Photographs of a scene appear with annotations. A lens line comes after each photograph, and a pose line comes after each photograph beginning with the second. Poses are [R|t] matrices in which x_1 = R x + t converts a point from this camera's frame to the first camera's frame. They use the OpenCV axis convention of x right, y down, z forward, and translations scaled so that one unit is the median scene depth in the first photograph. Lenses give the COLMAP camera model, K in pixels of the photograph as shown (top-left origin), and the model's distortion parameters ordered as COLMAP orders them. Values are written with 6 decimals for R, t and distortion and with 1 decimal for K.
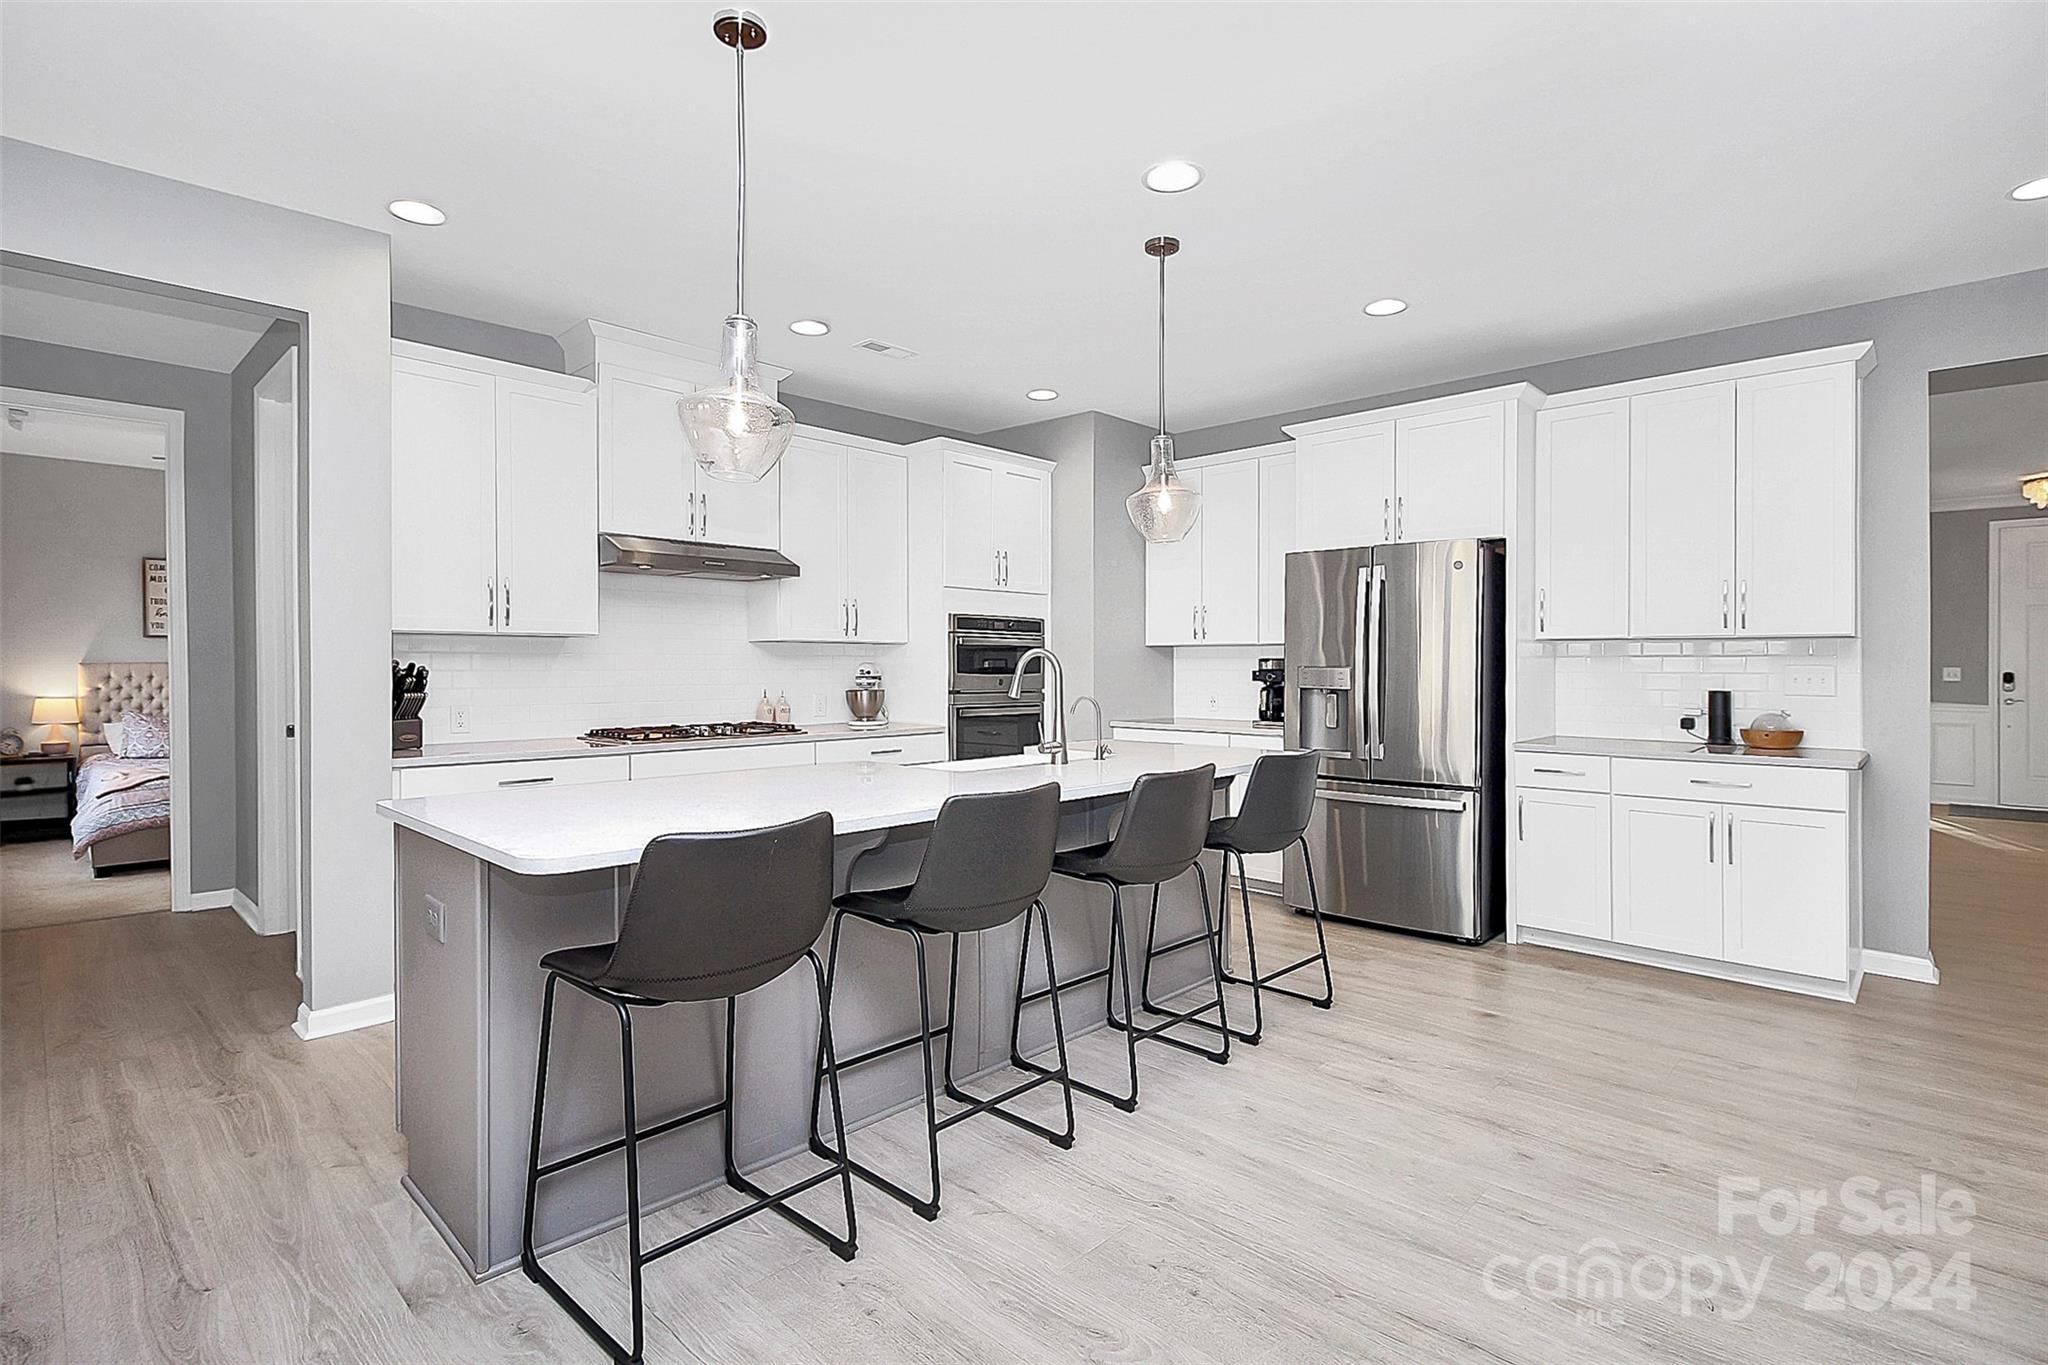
lens RADIAL K [[959.8, 0, 1034.7], [0, 959.8, 664.2], [0, 0, 1]] dist [-0.014836, -0.004774]
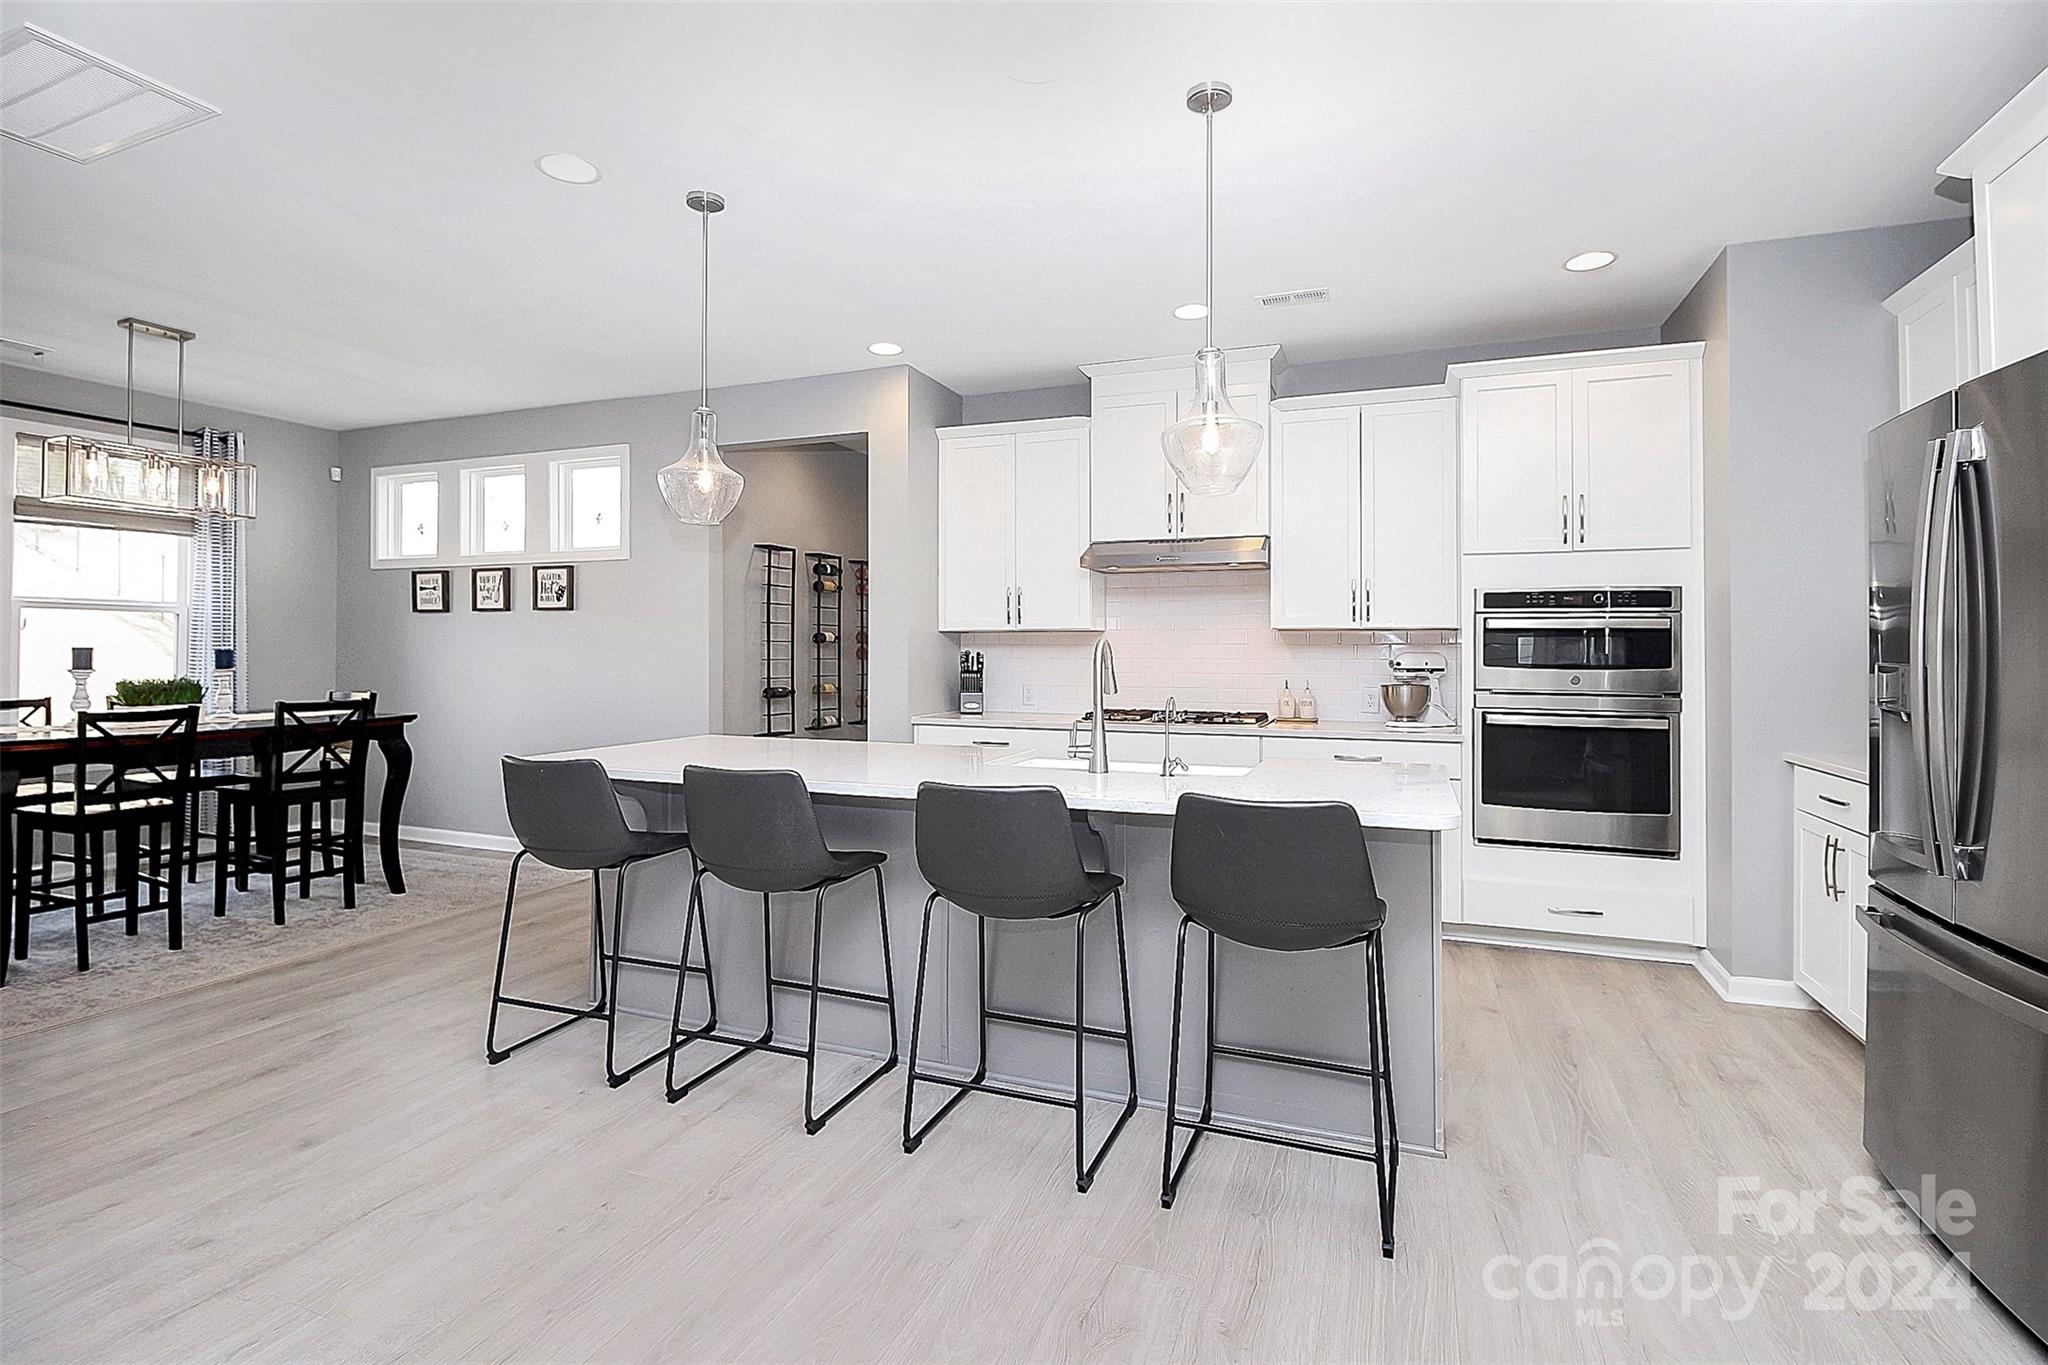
lens RADIAL K [[959.8, 0, 1024.9], [0, 959.8, 638.9], [0, 0, 1]] dist [-0.014836, -0.004774]
pose [[0.384593, -0.010928, -0.923021, 0.599286], [-0.001051, 0.999924, -0.012276, -0.003677], [0.923086, 0.005691, 0.384553, 0.462425]]
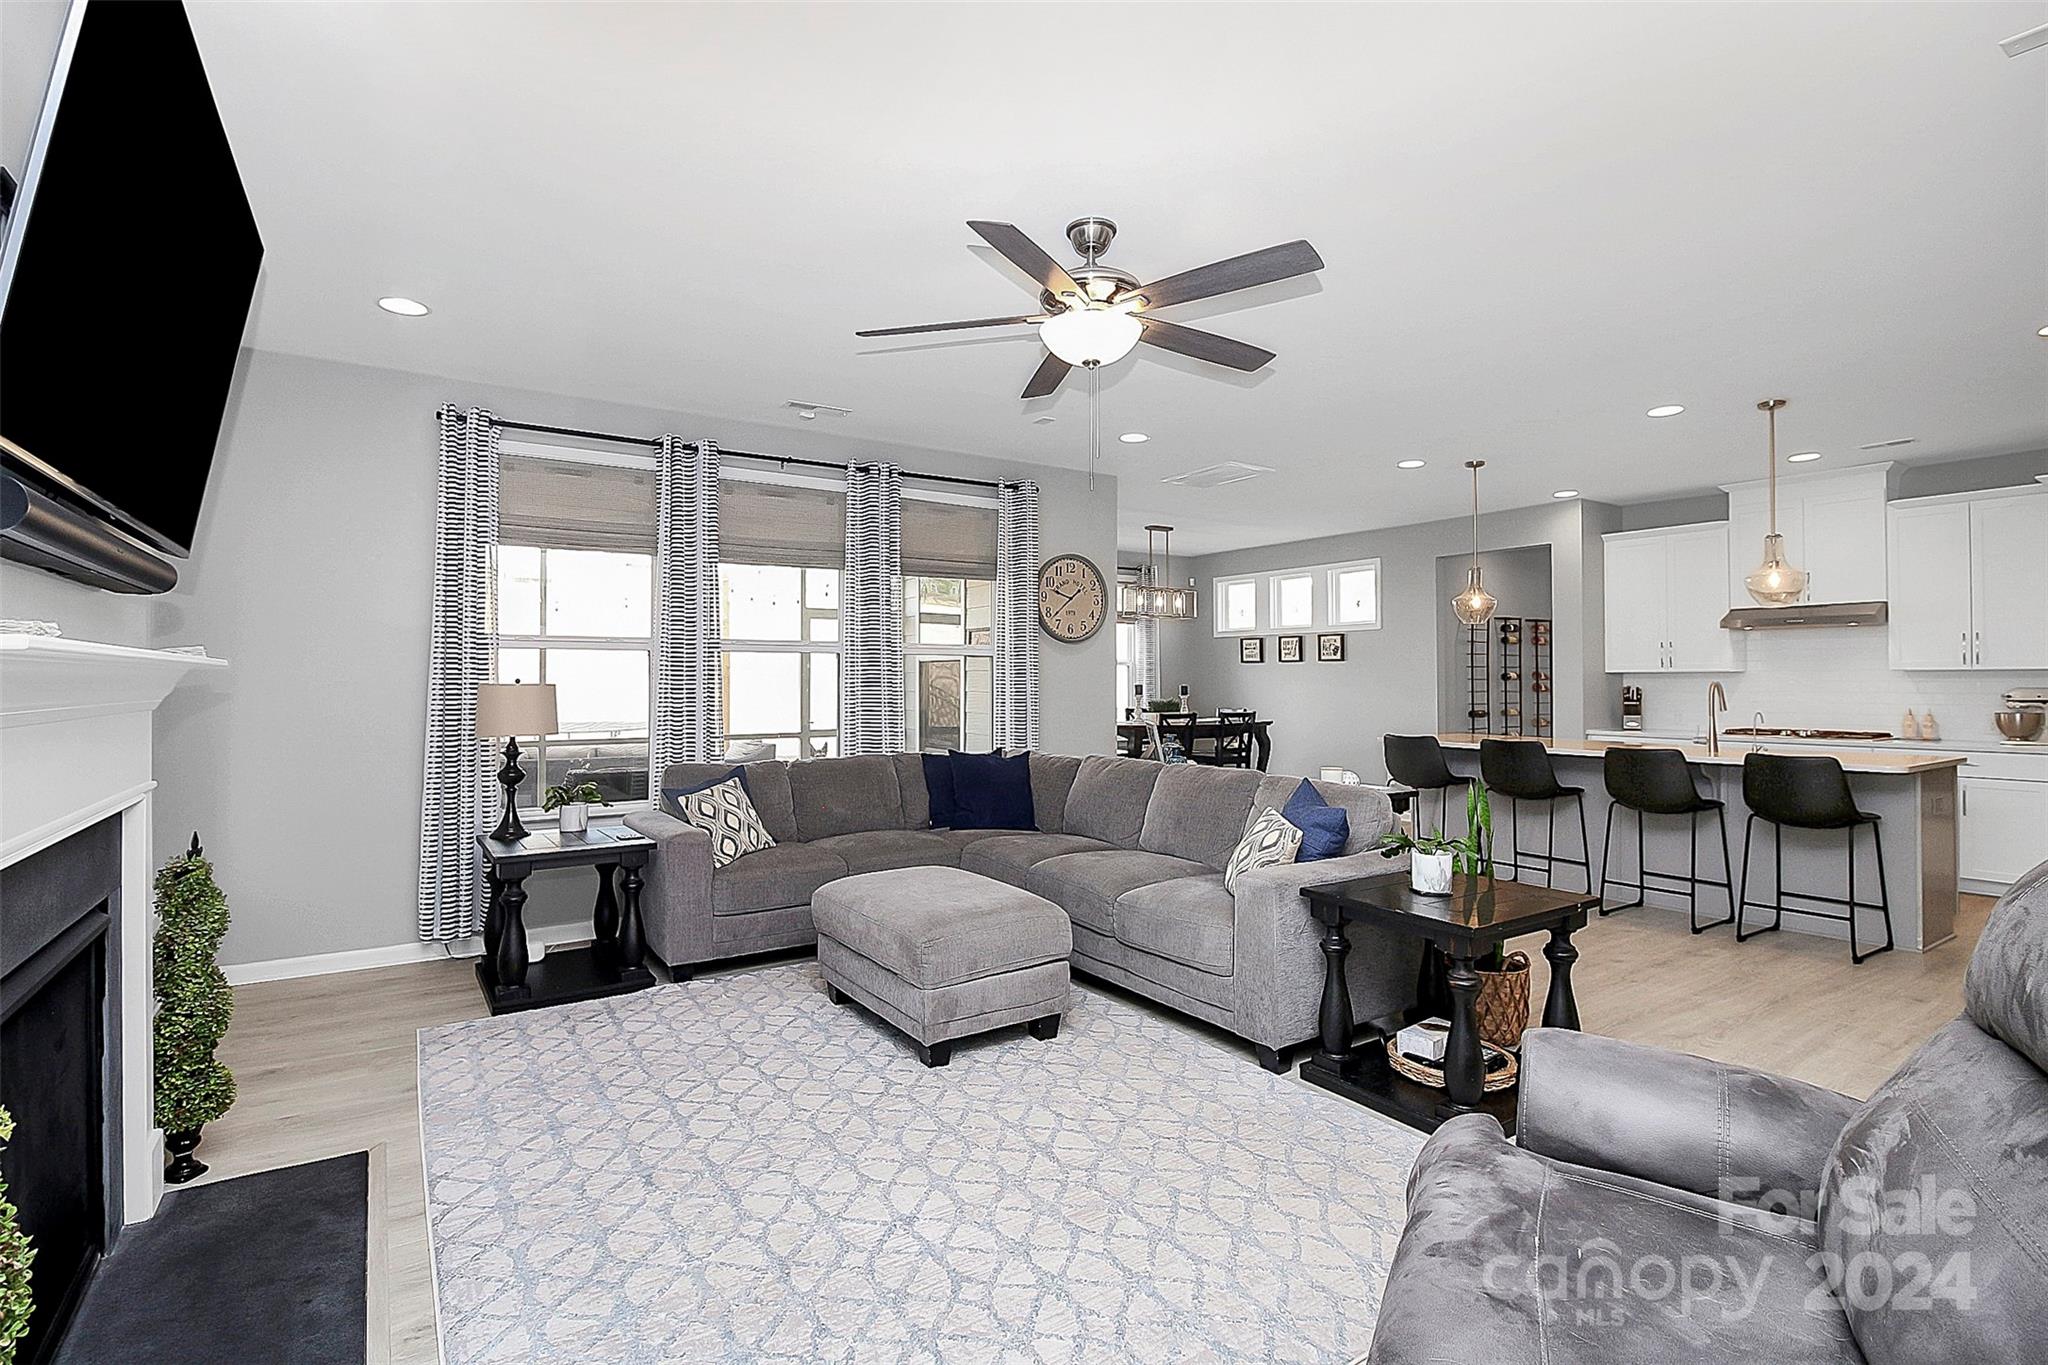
lens RADIAL K [[959.8, 0, 1019.0], [0, 959.8, 673.7], [0, 0, 1]] dist [-0.014836, -0.004774]
pose [[-0.225738, -0.009628, -0.974140, 1.426835], [-0.000327, 0.999952, -0.009808, -0.008188], [0.974188, -0.001895, -0.225730, 0.161369]]
